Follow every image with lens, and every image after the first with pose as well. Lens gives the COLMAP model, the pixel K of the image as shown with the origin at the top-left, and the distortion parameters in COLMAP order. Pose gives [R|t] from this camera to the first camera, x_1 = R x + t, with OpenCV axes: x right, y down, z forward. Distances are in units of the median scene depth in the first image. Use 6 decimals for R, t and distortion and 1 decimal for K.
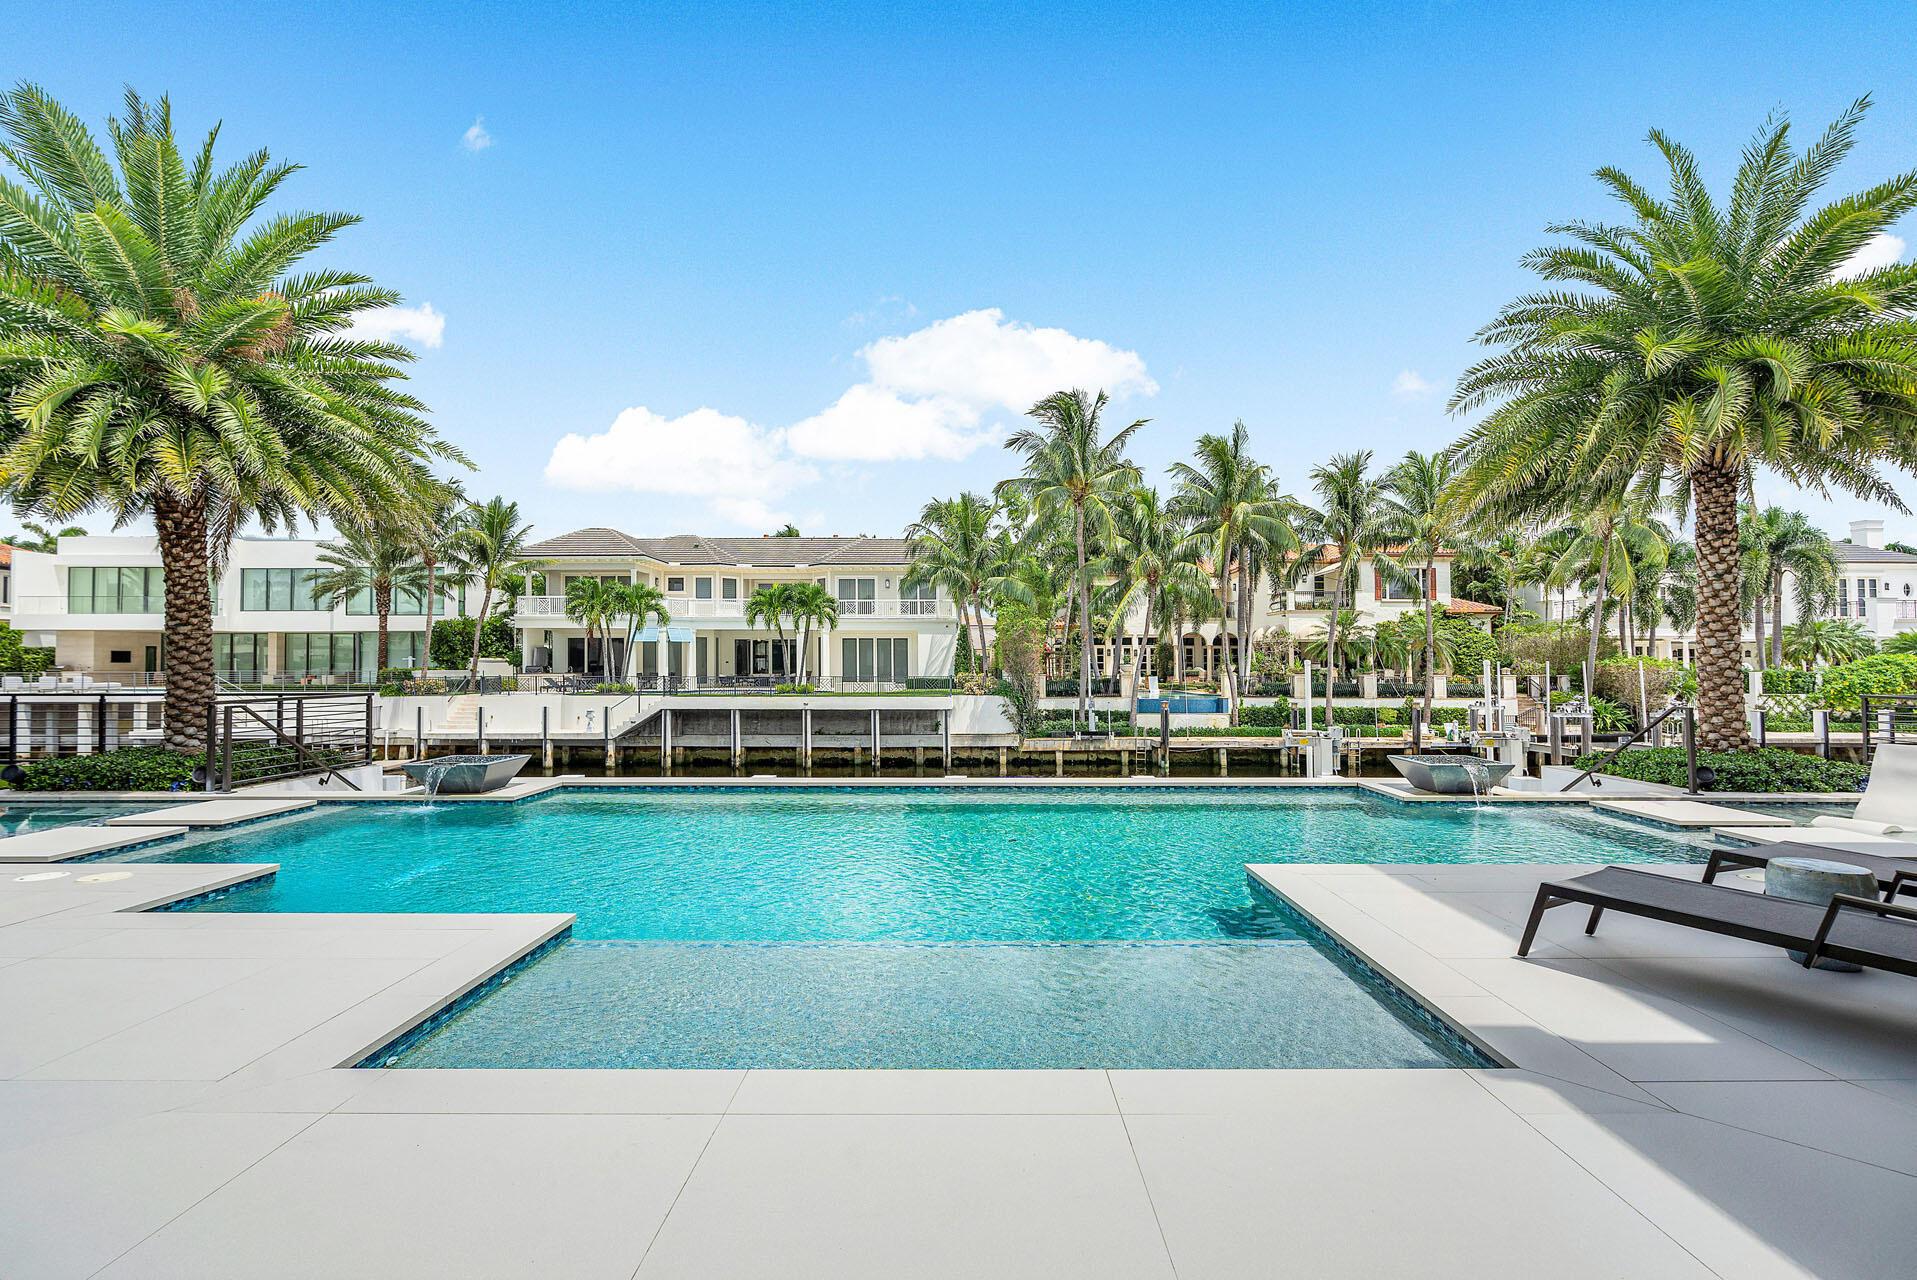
lens RADIAL K [[918.0, 0, 958.5], [0, 918.0, 640.0], [0, 0, 1]] dist [-0.000608, 0.000176]
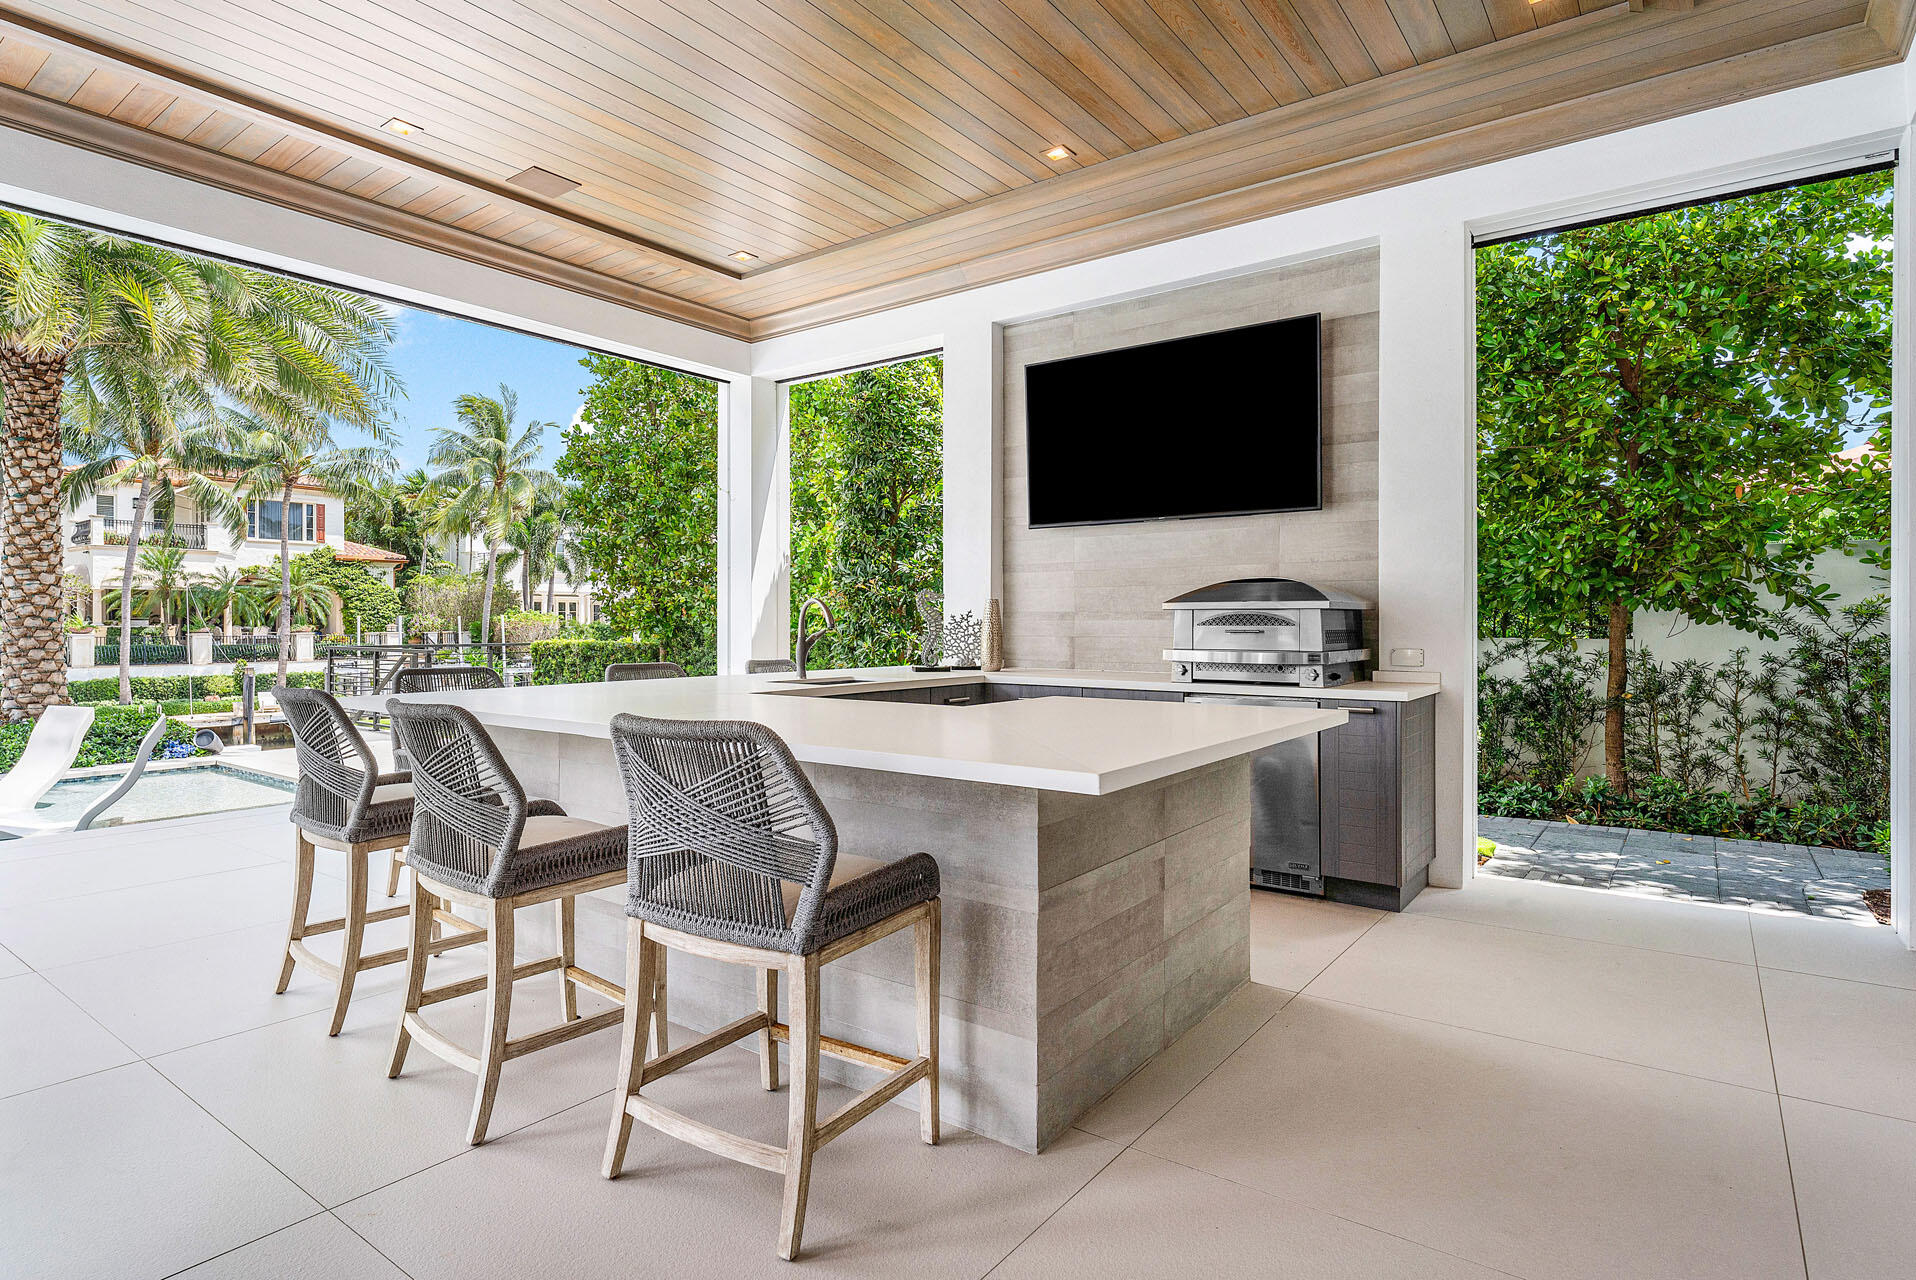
lens RADIAL K [[1046.0, 0, 958.0], [0, 1046.0, 640.0], [0, 0, 1]] dist [-0.001123, -0.000152]
pose [[0.588730, -0.016173, 0.808168, 0.125600], [-0.019411, 0.999229, 0.034137, 0.001210], [-0.808096, -0.035785, 0.587962, -0.033044]]
